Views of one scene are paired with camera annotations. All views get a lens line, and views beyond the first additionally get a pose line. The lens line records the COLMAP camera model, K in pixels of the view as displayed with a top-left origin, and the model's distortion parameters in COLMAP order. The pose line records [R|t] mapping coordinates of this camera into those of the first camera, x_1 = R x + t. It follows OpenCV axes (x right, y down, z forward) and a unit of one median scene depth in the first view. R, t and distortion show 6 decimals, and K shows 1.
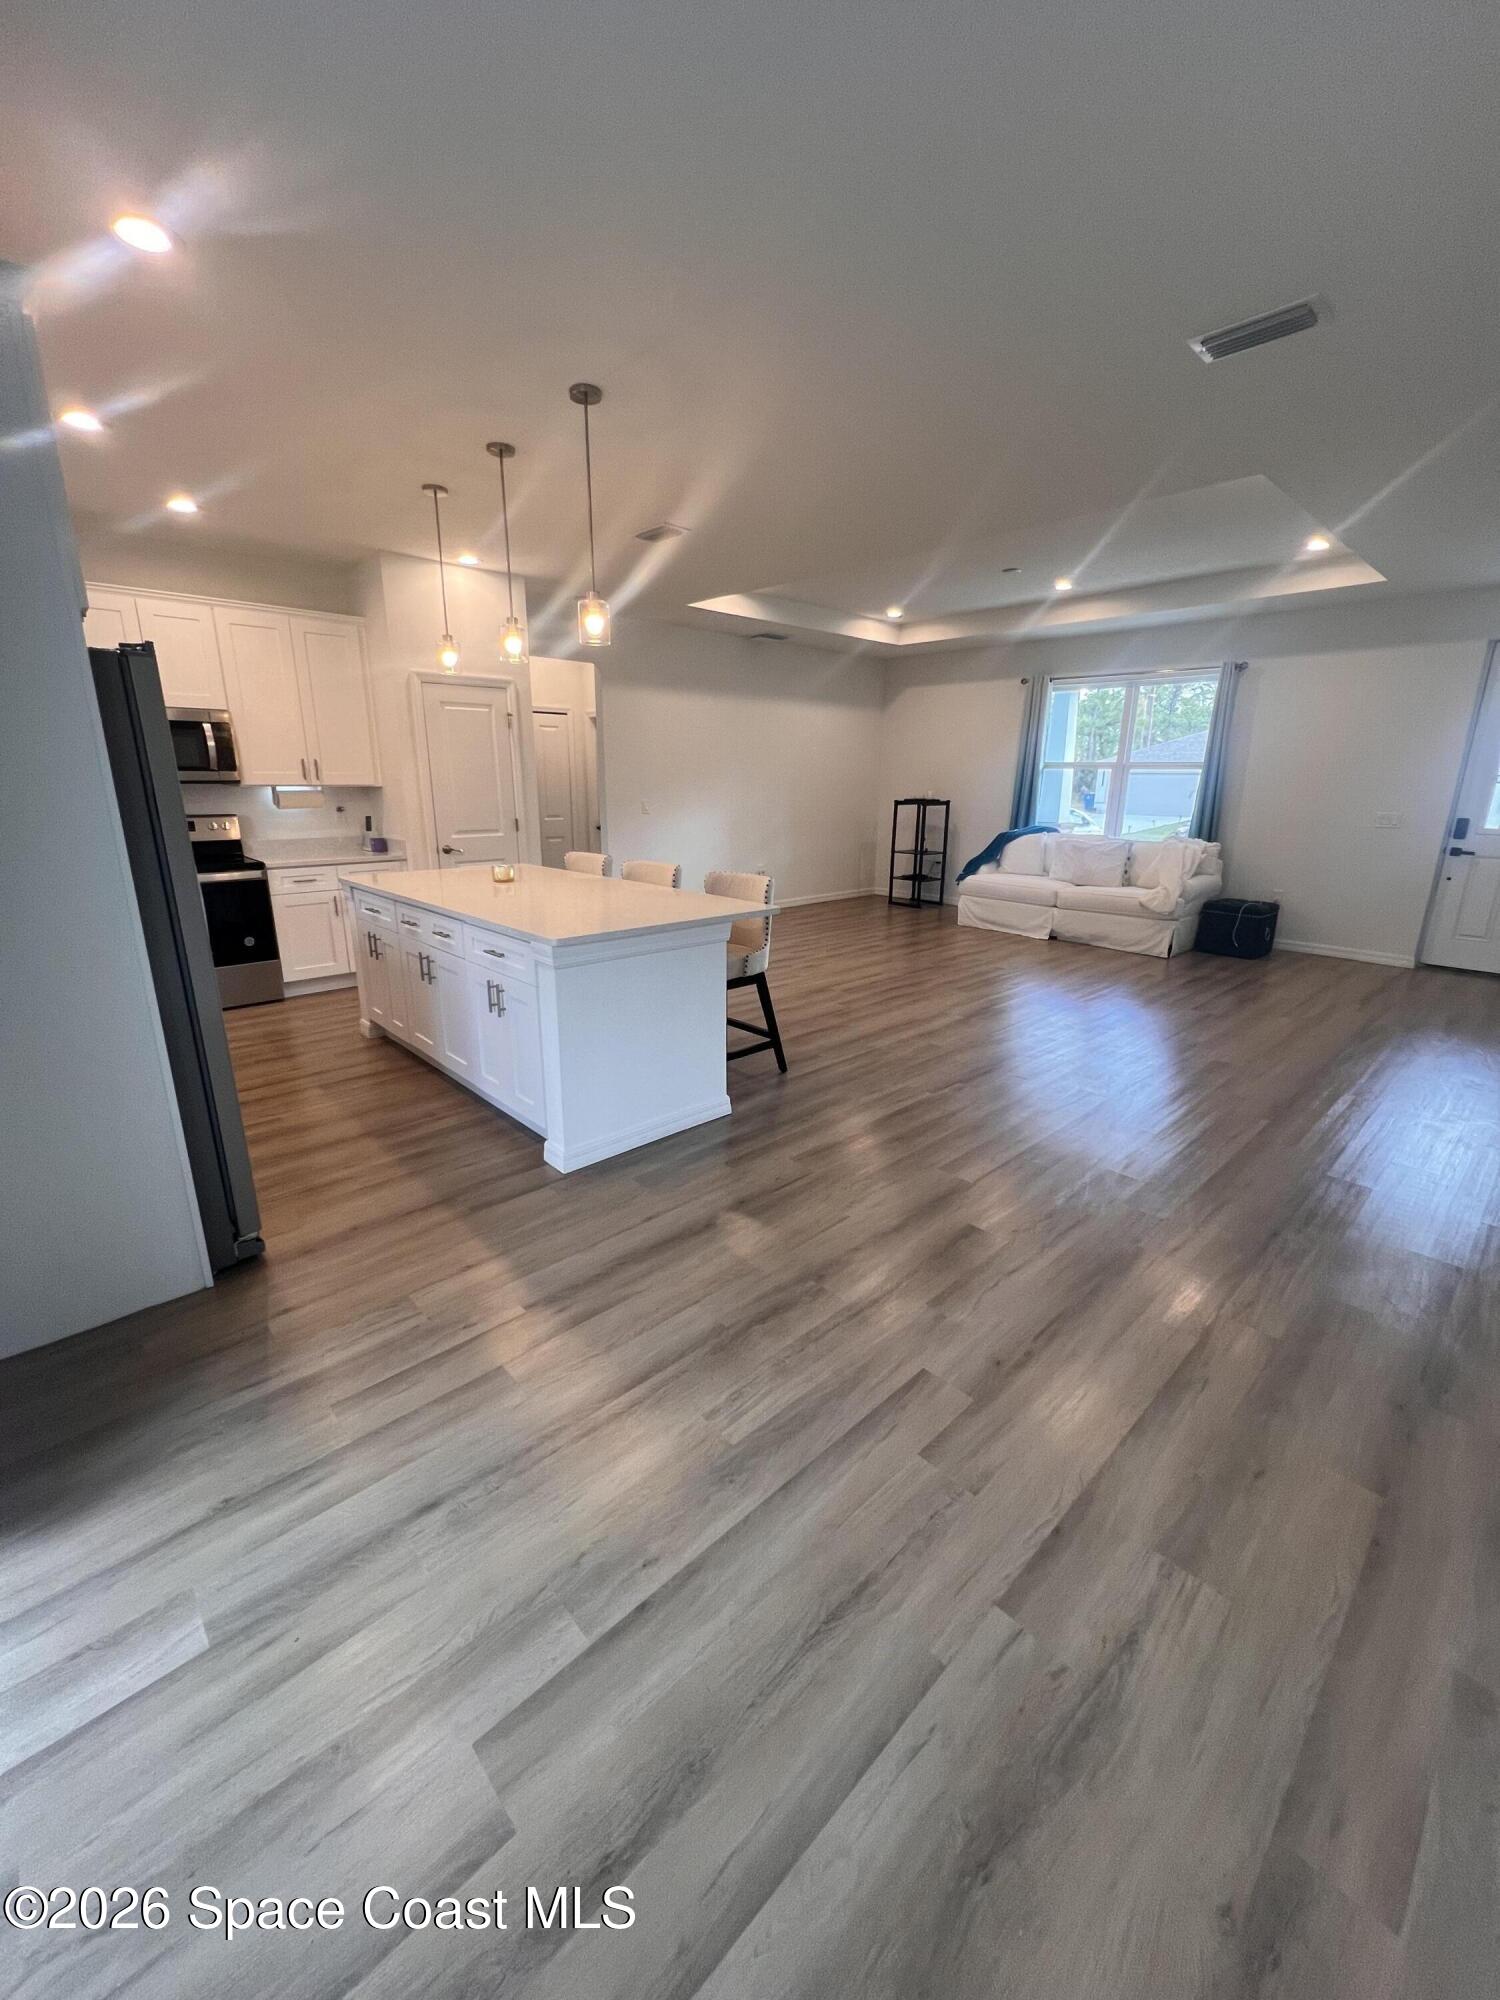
lens RADIAL K [[797.5, 0, 750.9], [0, 797.5, 997.6], [0, 0, 1]] dist [-0.000155, 0.000222]
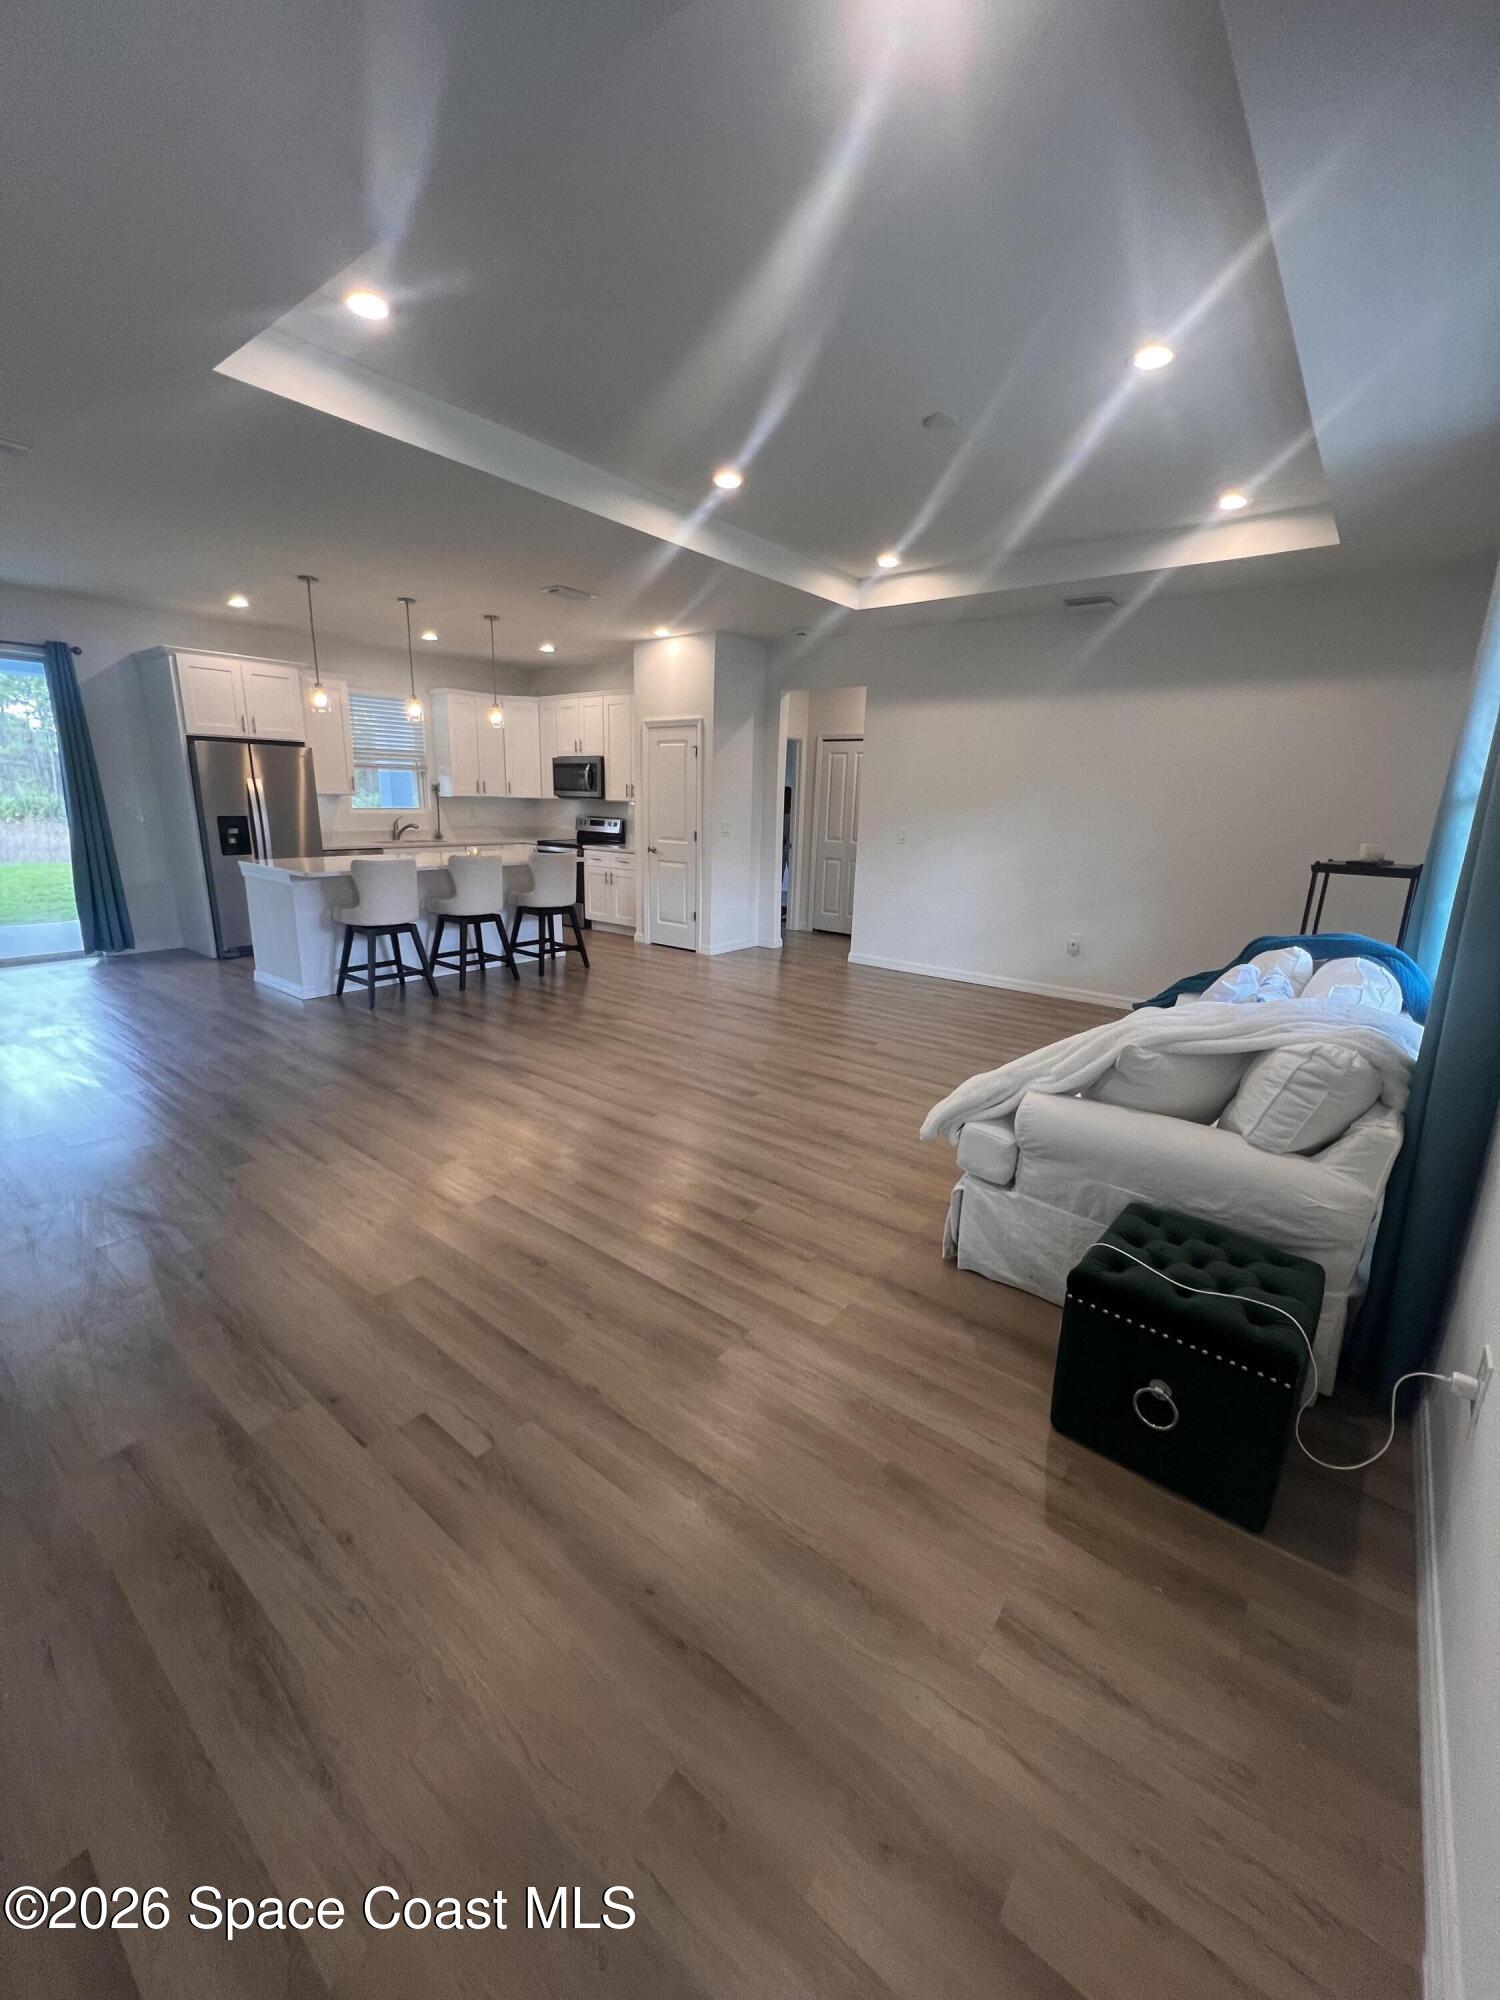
lens RADIAL K [[797.5, 0, 750.9], [0, 797.5, 997.6], [0, 0, 1]] dist [-0.000155, 0.000222]
pose [[0.148871, 0.241786, -0.958841, 1.977389], [-0.286043, 0.938722, 0.192302, -0.507140], [0.946582, 0.245642, 0.208910, 1.845123]]
